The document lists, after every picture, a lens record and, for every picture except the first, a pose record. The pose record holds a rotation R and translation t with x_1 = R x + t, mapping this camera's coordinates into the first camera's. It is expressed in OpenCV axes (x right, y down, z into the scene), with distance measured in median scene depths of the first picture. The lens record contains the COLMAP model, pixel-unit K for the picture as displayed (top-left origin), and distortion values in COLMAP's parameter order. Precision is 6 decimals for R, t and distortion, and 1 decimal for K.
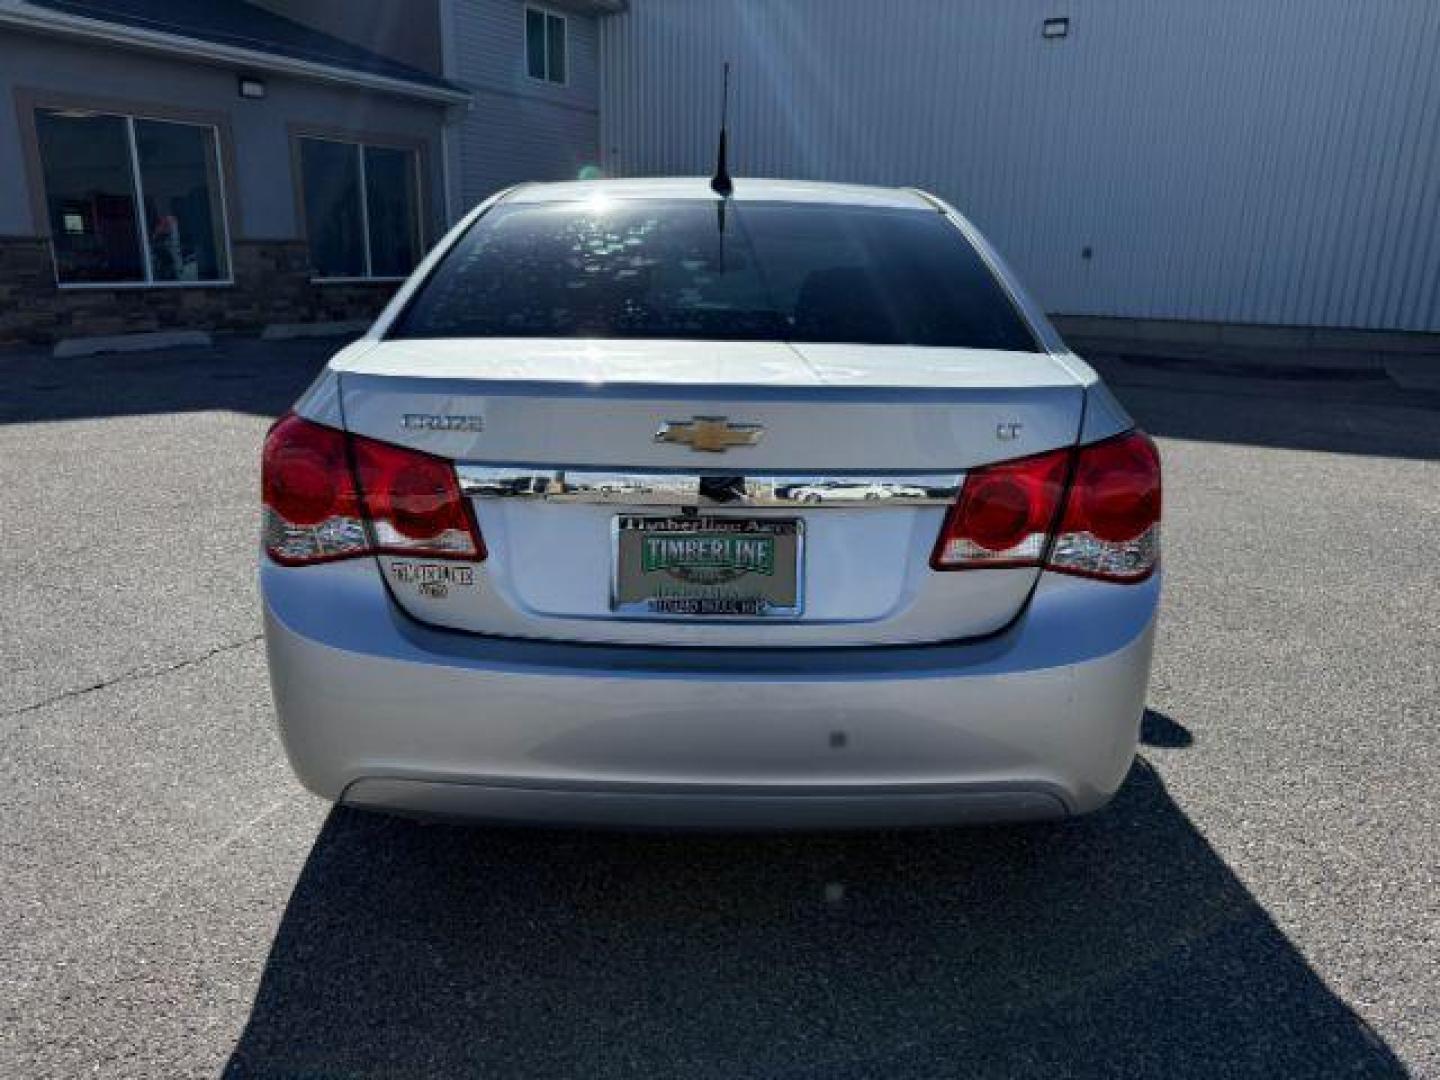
lens RADIAL K [[1067.5, 0, 727.9], [0, 1067.5, 544.2], [0, 0, 1]] dist [0.034215, -0.006518]
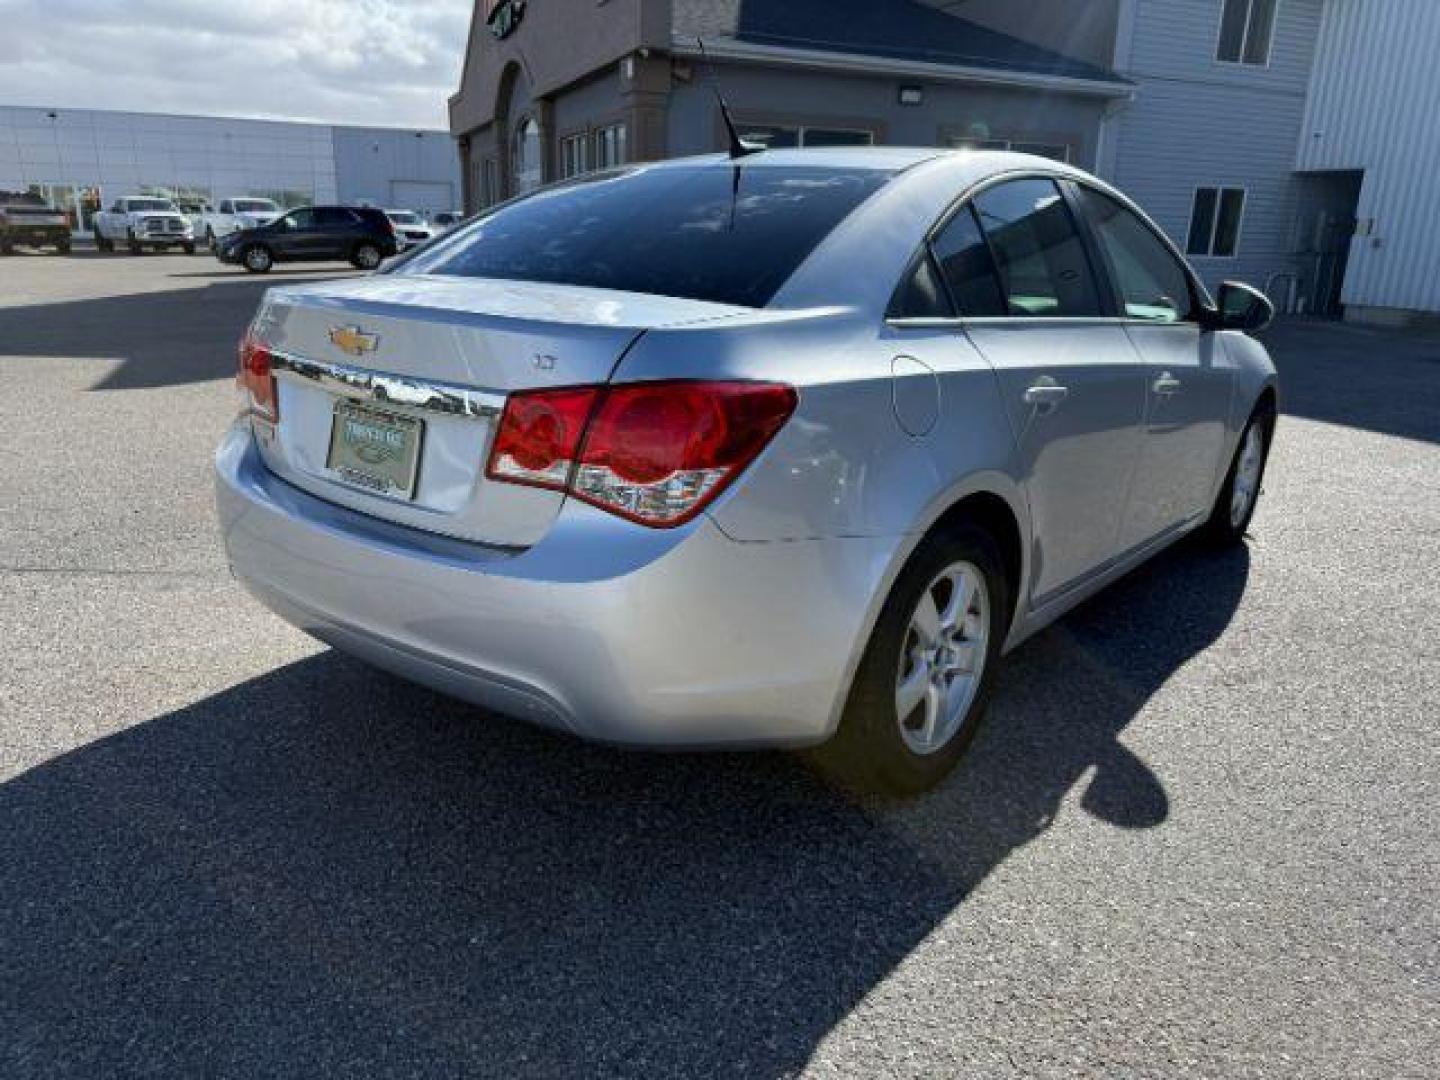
lens RADIAL K [[1067.5, 0, 722.1], [0, 1067.5, 537.3], [0, 0, 1]] dist [0.034215, -0.006518]
pose [[0.780759, 0.184555, -0.596954, 1.047222], [-0.188993, 0.980385, 0.055913, -0.025133], [0.595564, 0.069165, 0.800324, 0.248132]]
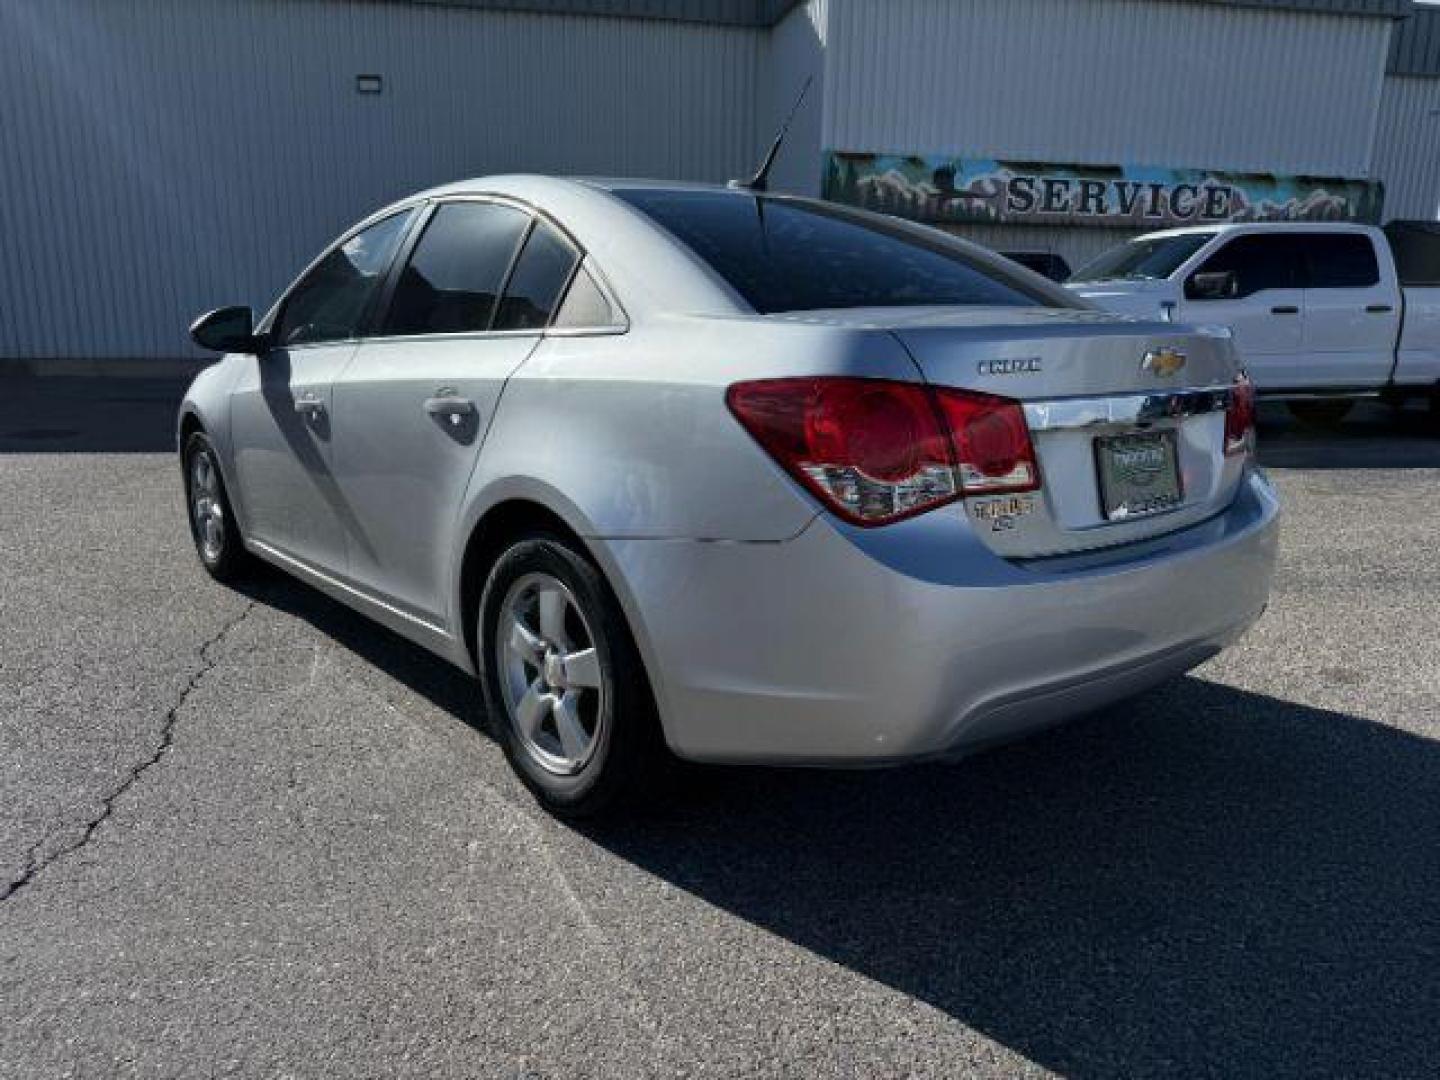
lens RADIAL K [[1067.5, 0, 721.4], [0, 1067.5, 544.4], [0, 0, 1]] dist [0.034215, -0.006518]
pose [[0.747599, -0.151162, 0.646720, -1.187869], [0.186412, 0.982370, 0.014126, -0.004943], [-0.637453, 0.109996, 0.762597, 0.362217]]
